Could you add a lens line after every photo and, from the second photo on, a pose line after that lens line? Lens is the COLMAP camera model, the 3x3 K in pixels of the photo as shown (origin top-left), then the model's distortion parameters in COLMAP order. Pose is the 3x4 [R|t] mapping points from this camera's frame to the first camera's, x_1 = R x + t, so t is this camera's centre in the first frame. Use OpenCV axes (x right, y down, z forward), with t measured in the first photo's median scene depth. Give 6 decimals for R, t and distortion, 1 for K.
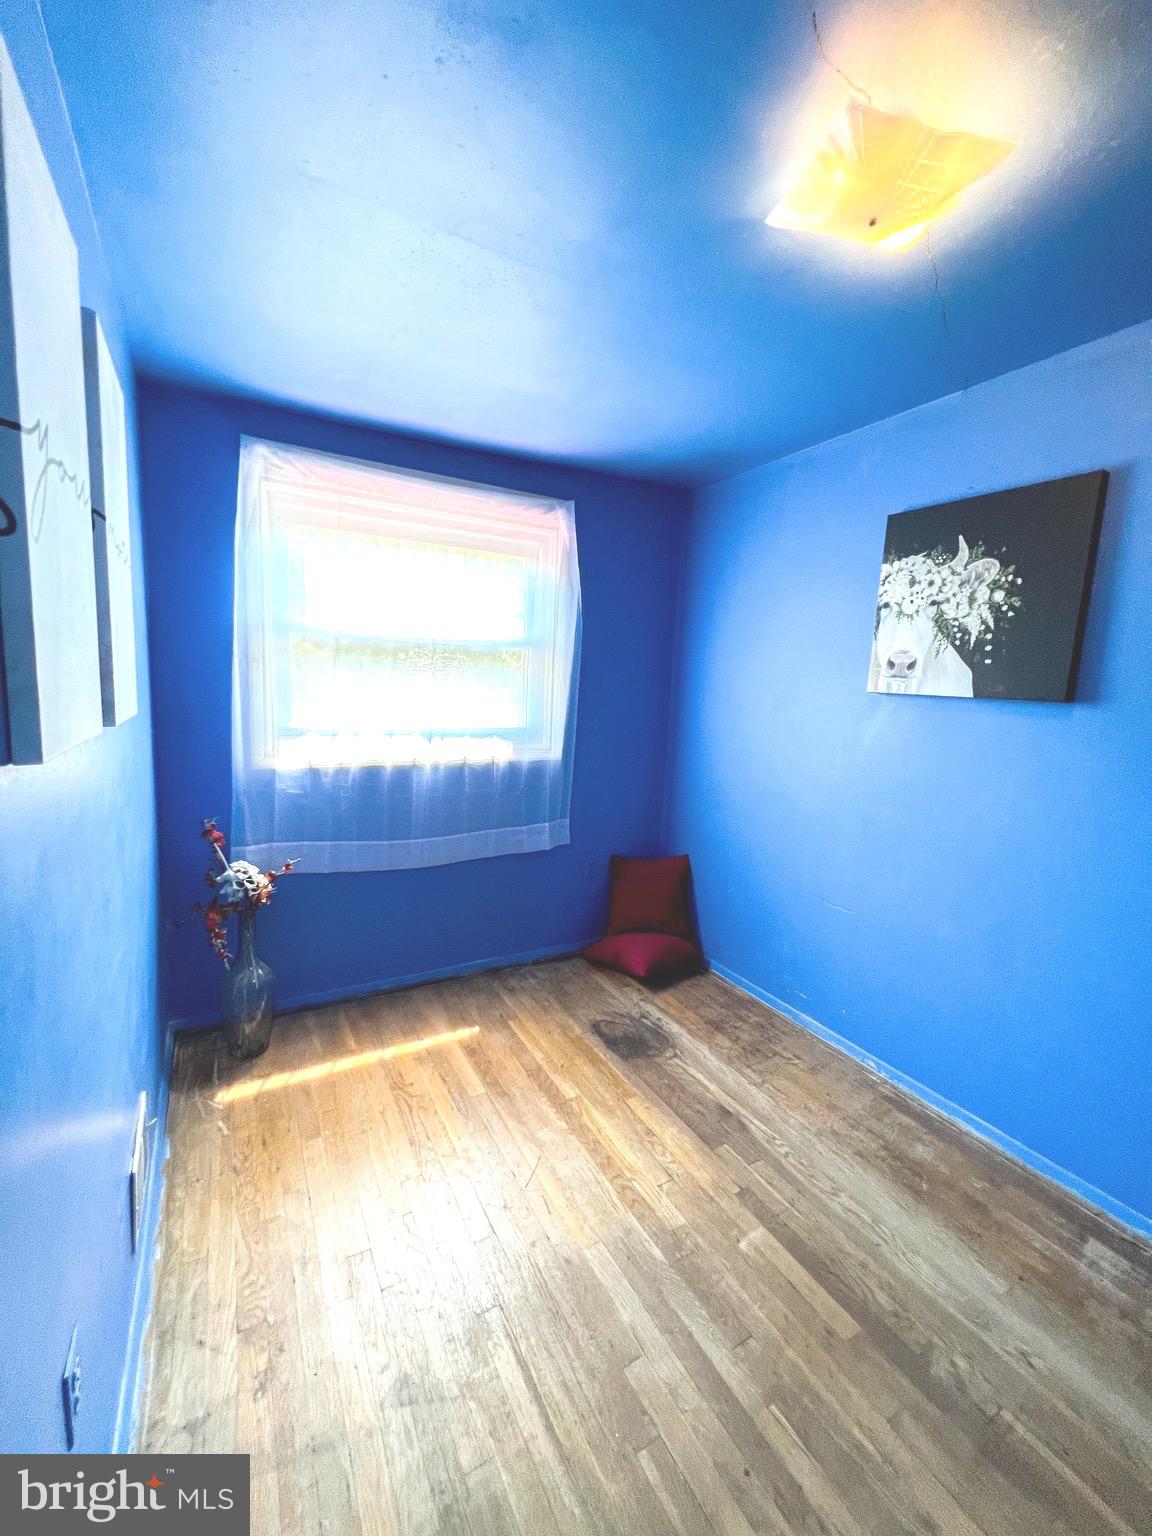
lens RADIAL K [[613.5, 0, 574.5], [0, 613.5, 765.1], [0, 0, 1]] dist [0.001551, -0.000164]
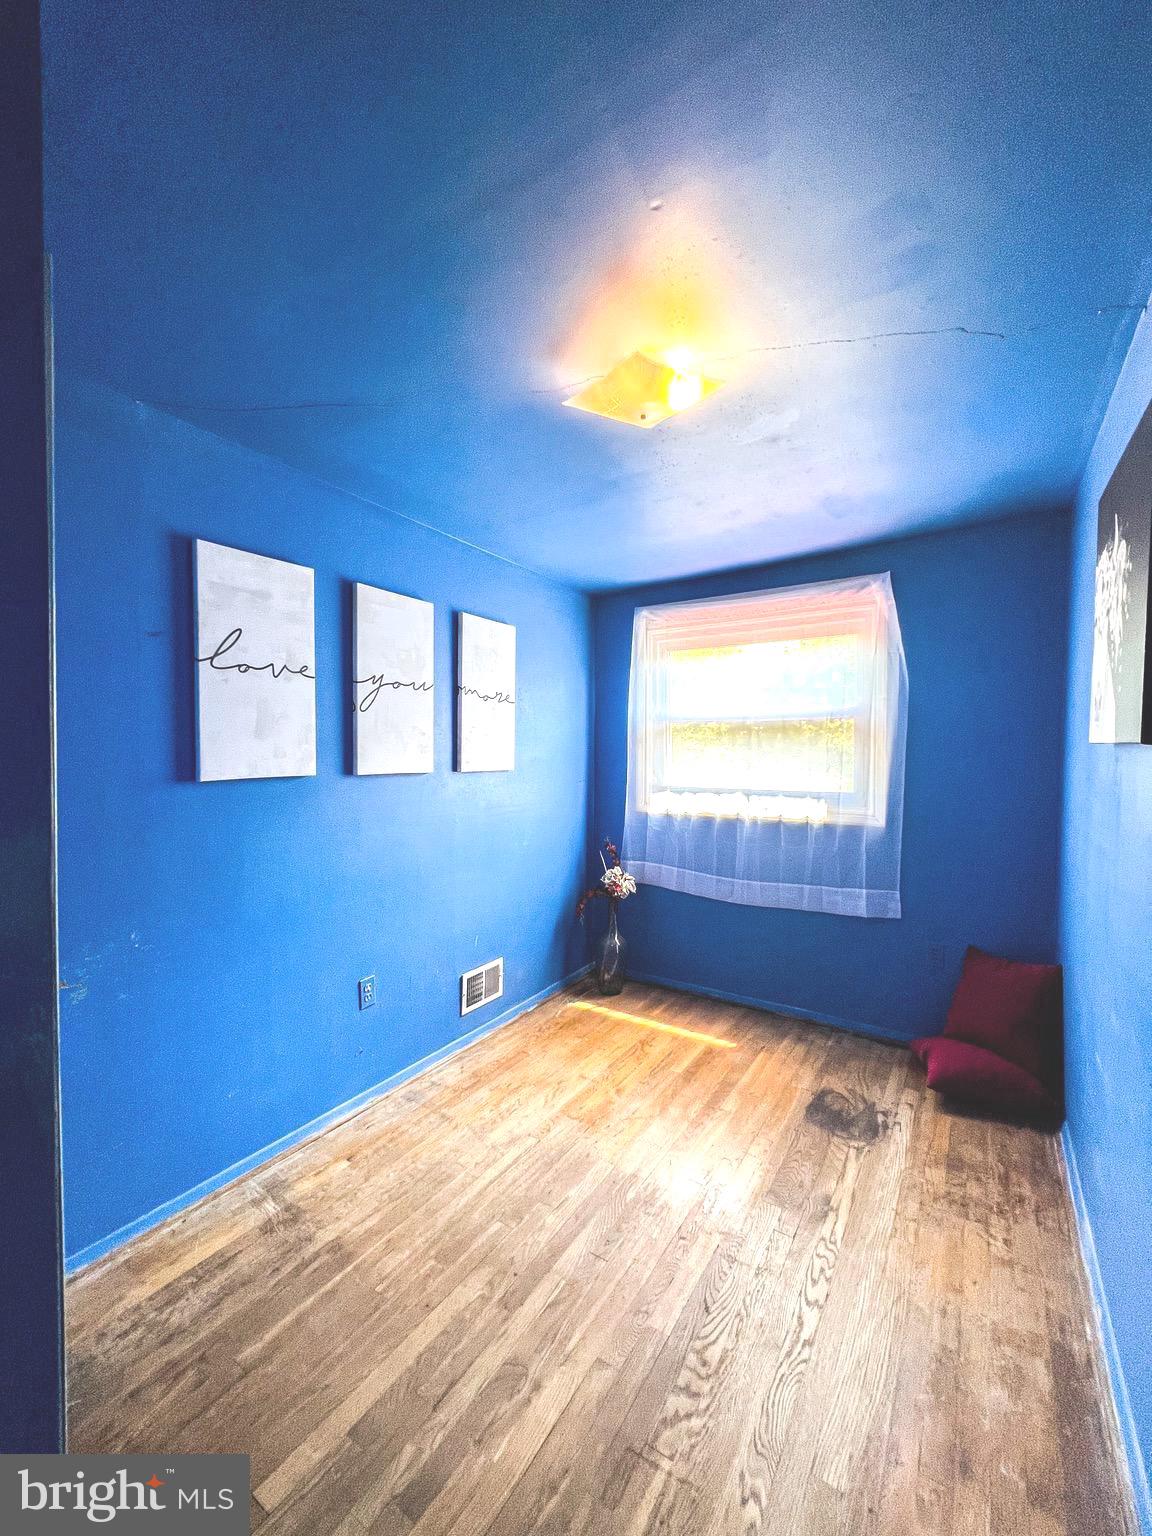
lens RADIAL K [[616.4, 0, 572.6], [0, 616.4, 769.7], [0, 0, 1]] dist [-0.004419, 0.001260]
pose [[0.448646, -0.014574, -0.893591, 0.812391], [-0.099572, 0.992827, -0.066184, 0.021614], [0.888146, 0.118670, 0.443976, 0.160882]]
